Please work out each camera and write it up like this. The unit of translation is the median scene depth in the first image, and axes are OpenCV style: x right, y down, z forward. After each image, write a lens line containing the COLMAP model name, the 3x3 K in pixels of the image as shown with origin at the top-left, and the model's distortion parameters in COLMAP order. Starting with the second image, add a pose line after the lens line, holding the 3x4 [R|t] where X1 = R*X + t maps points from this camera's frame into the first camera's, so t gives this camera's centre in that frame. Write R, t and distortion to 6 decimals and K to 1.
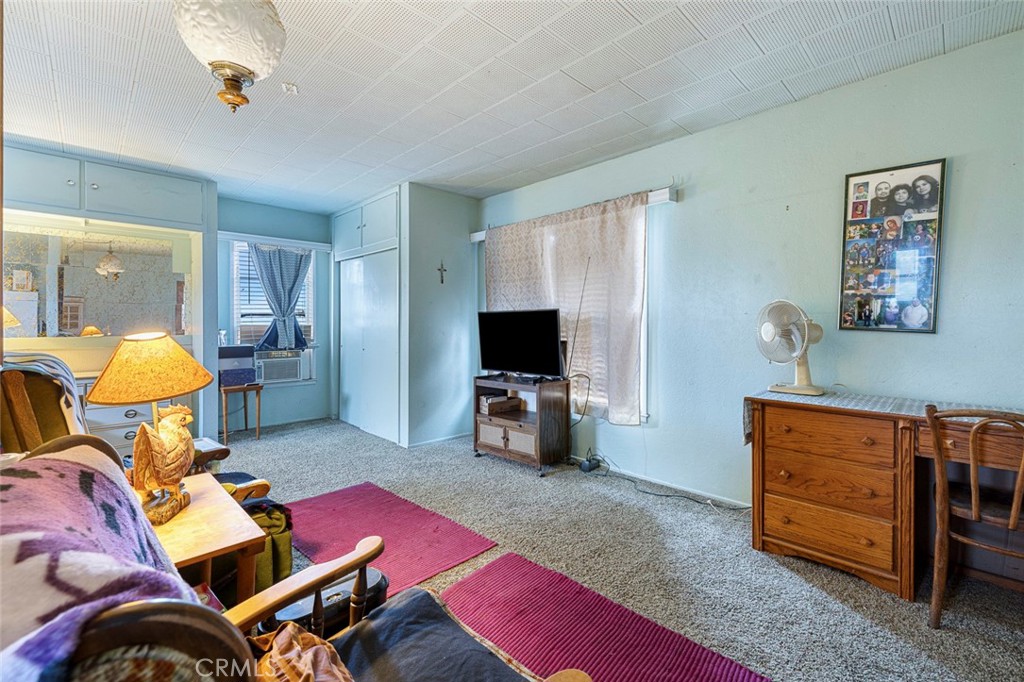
lens RADIAL K [[429.3, 0, 518.8], [0, 429.3, 326.7], [0, 0, 1]] dist [0.004404, -0.000172]
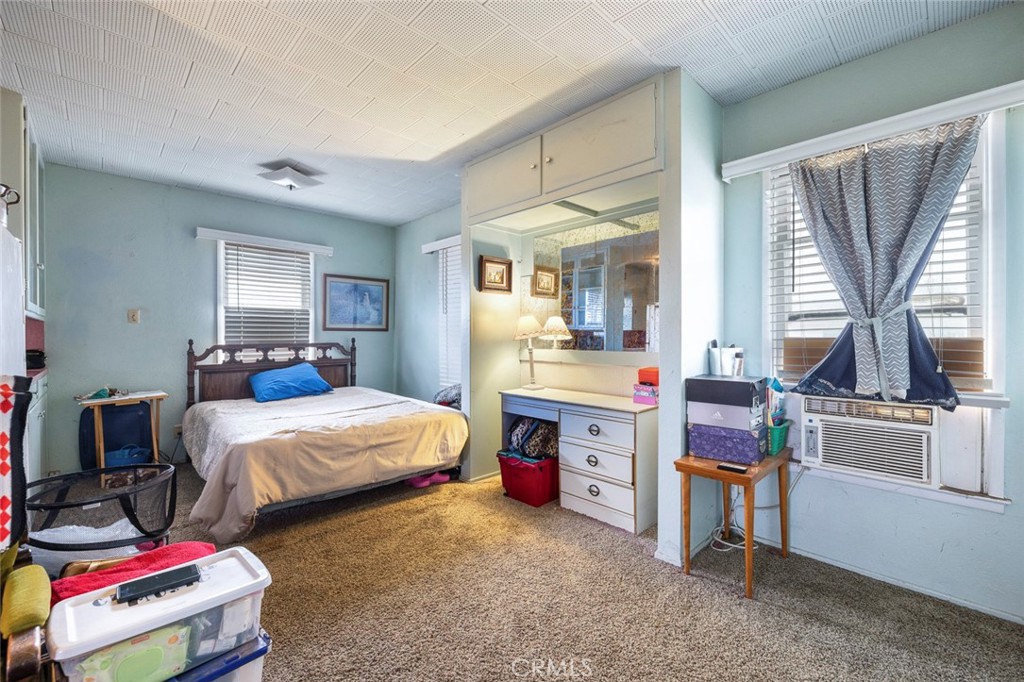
lens RADIAL K [[429.3, 0, 511.5], [0, 429.3, 337.2], [0, 0, 1]] dist [0.004404, -0.000172]
pose [[-0.013841, 0.006191, -0.999885, -0.356047], [-0.005734, 0.999964, 0.006271, -0.011865], [0.999888, 0.005820, -0.013805, 1.662396]]
